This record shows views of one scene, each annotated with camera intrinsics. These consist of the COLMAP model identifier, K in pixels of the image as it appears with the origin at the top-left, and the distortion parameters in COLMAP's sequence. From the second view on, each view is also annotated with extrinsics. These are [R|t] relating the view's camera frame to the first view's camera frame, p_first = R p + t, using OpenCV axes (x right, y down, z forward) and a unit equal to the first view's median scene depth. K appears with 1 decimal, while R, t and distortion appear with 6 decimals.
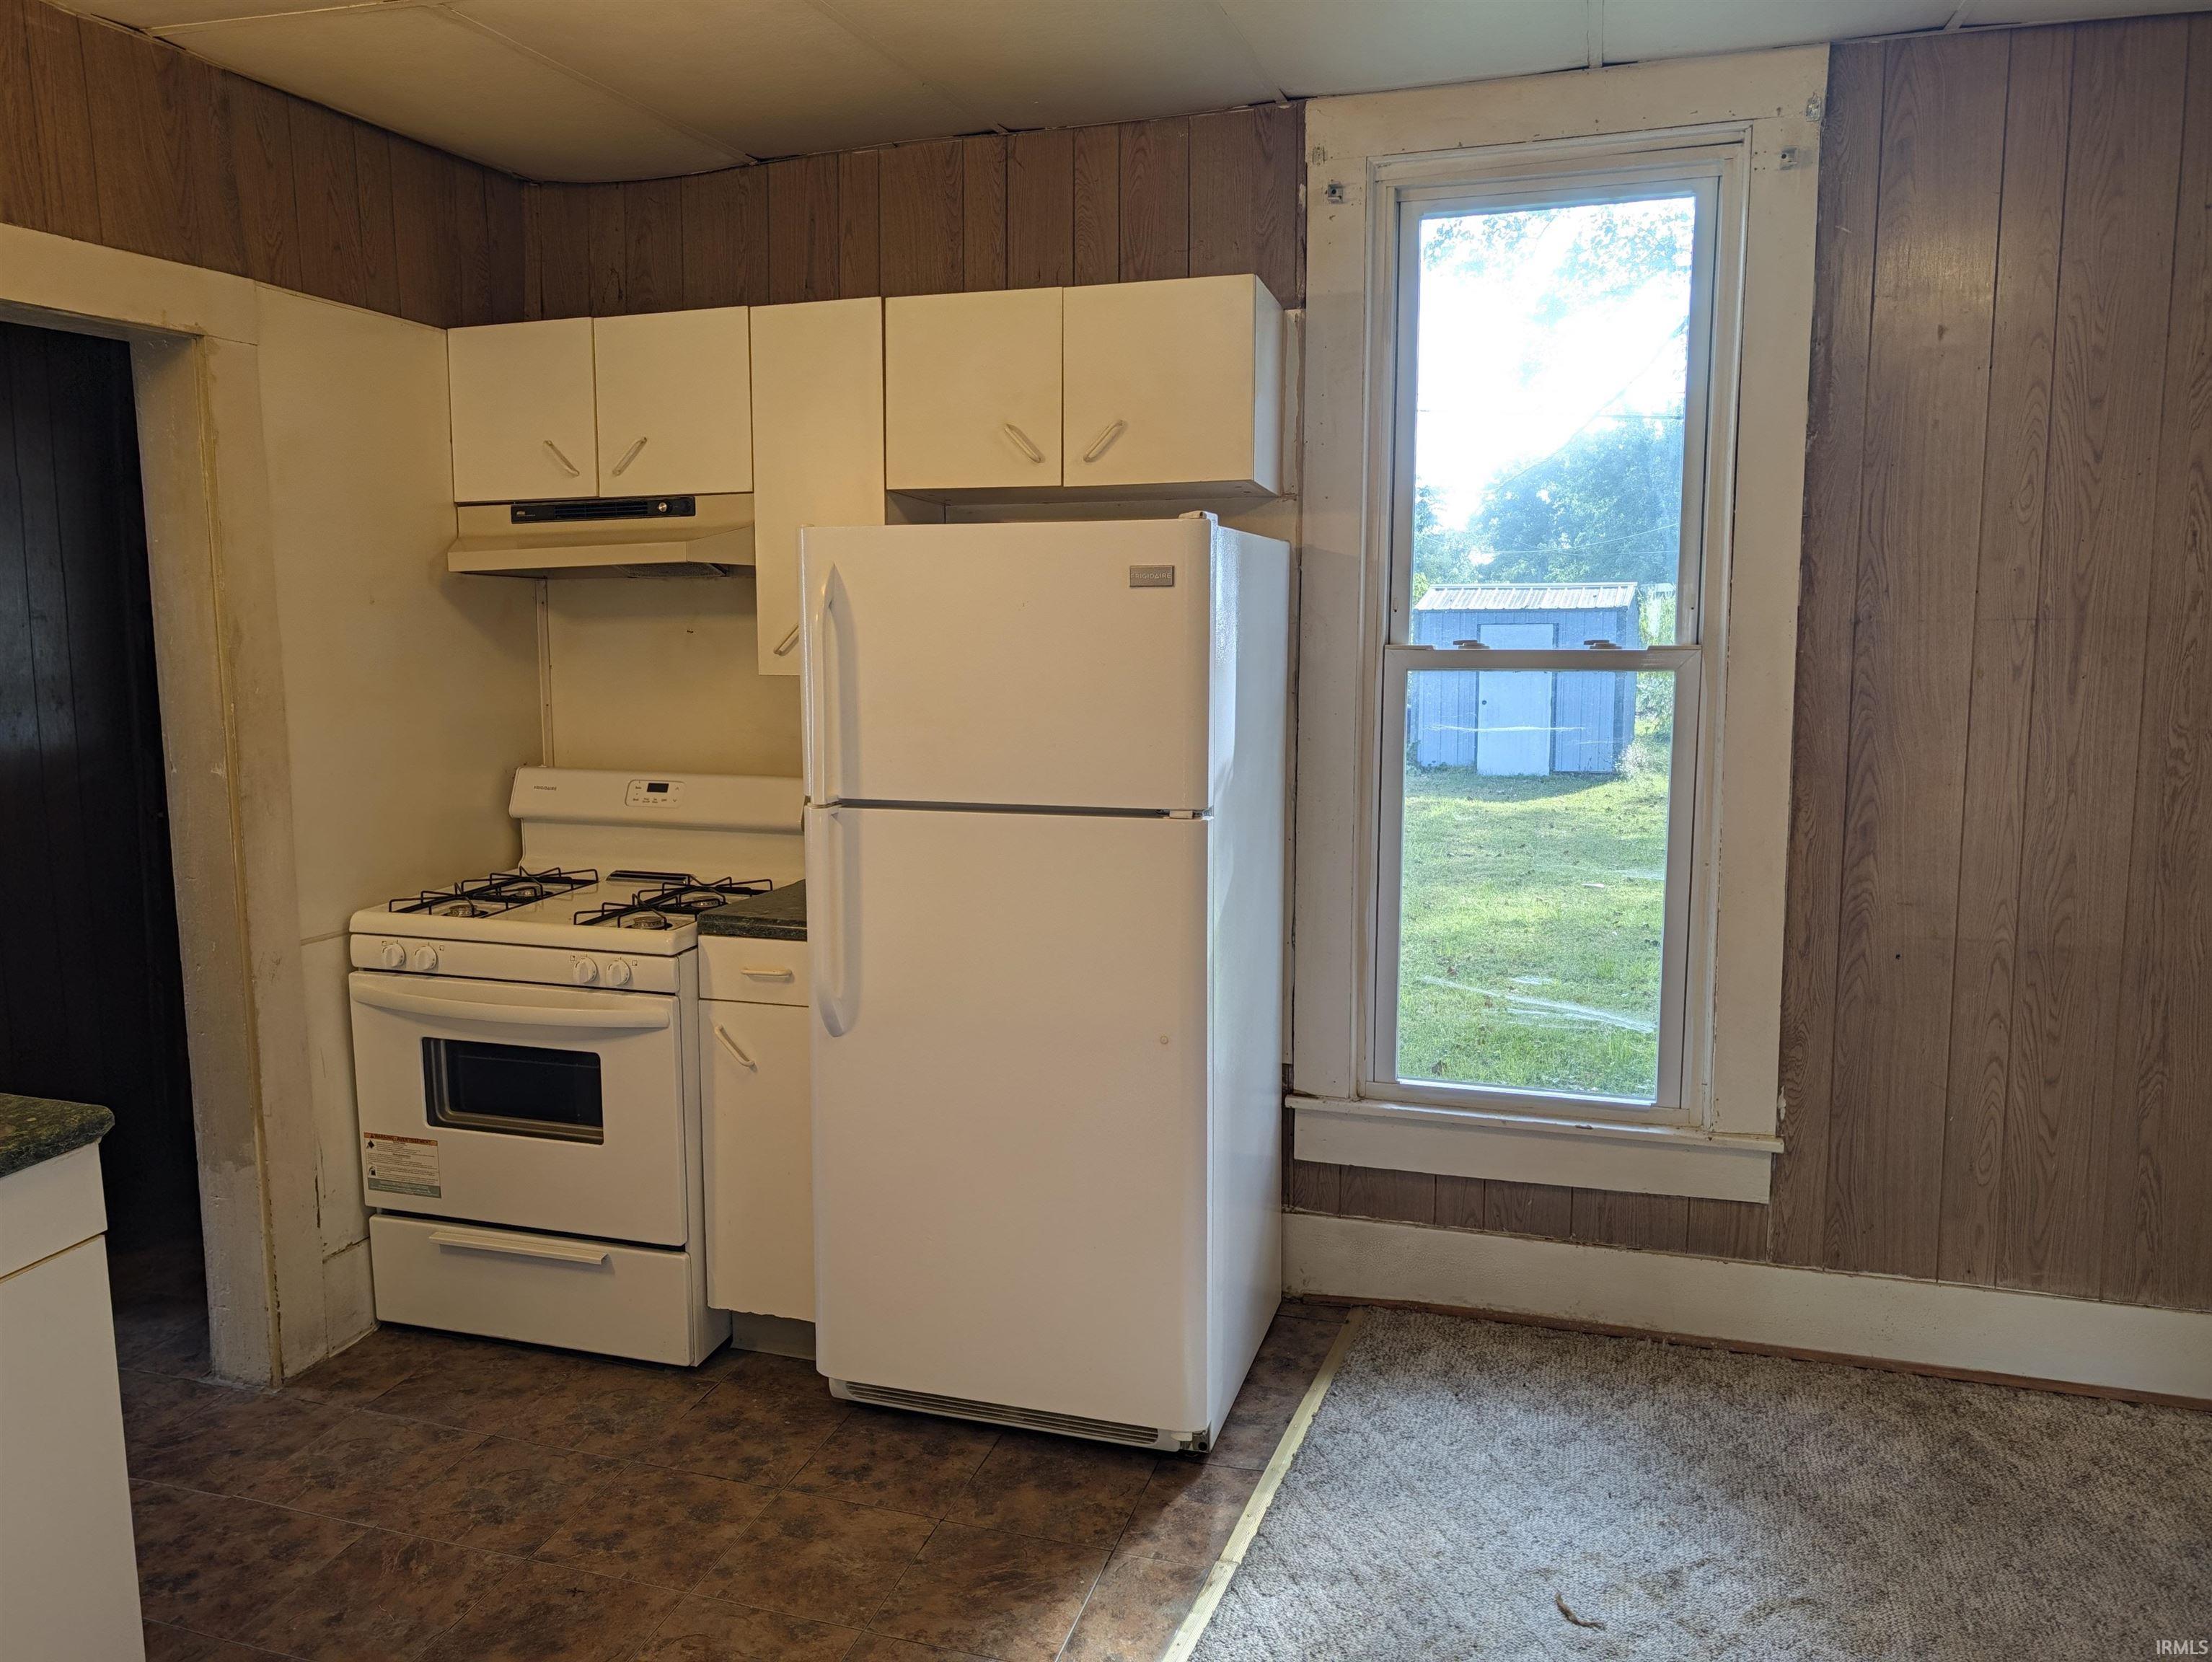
lens RADIAL K [[1609.3, 0, 1107.5], [0, 1609.3, 808.7], [0, 0, 1]] dist [0.045511, -0.042484]
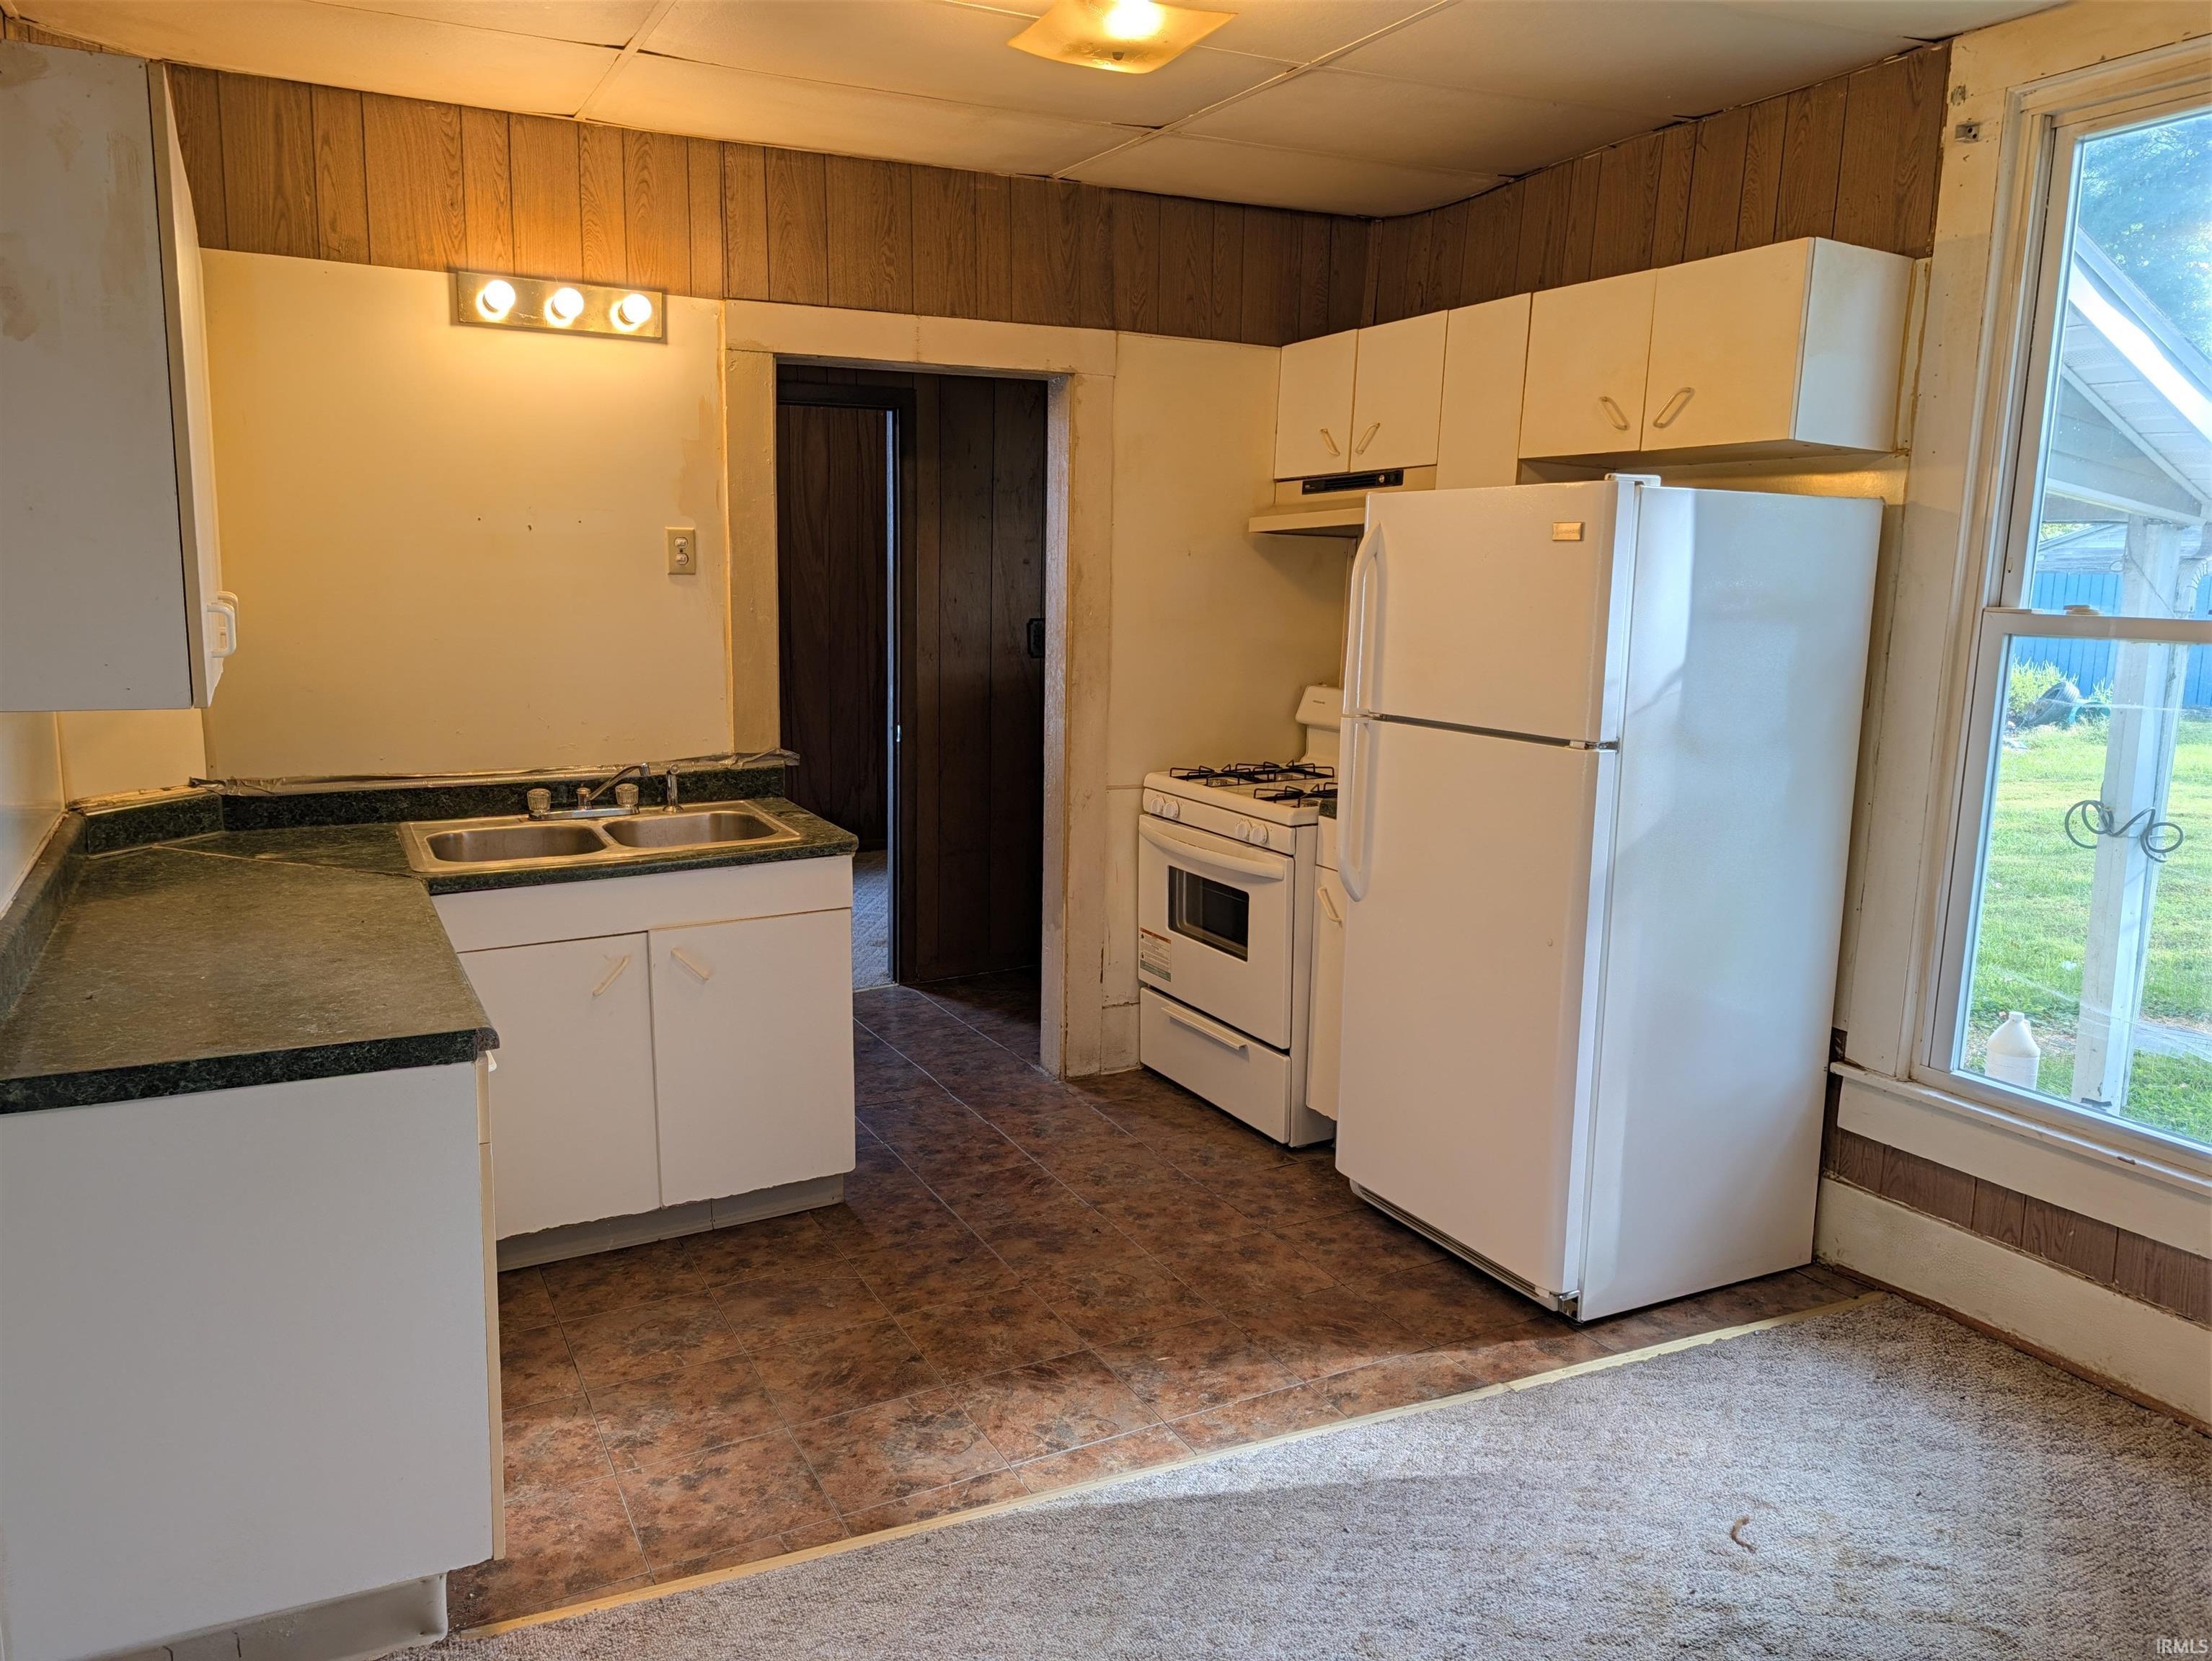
lens RADIAL K [[1609.1, 0, 1107.5], [0, 1609.1, 808.2], [0, 0, 1]] dist [0.045511, -0.042484]
pose [[0.706535, 0.121408, -0.697186, 0.499009], [-0.106633, 0.992190, 0.064717, 0.007676], [0.699598, 0.028618, 0.713963, -0.029994]]
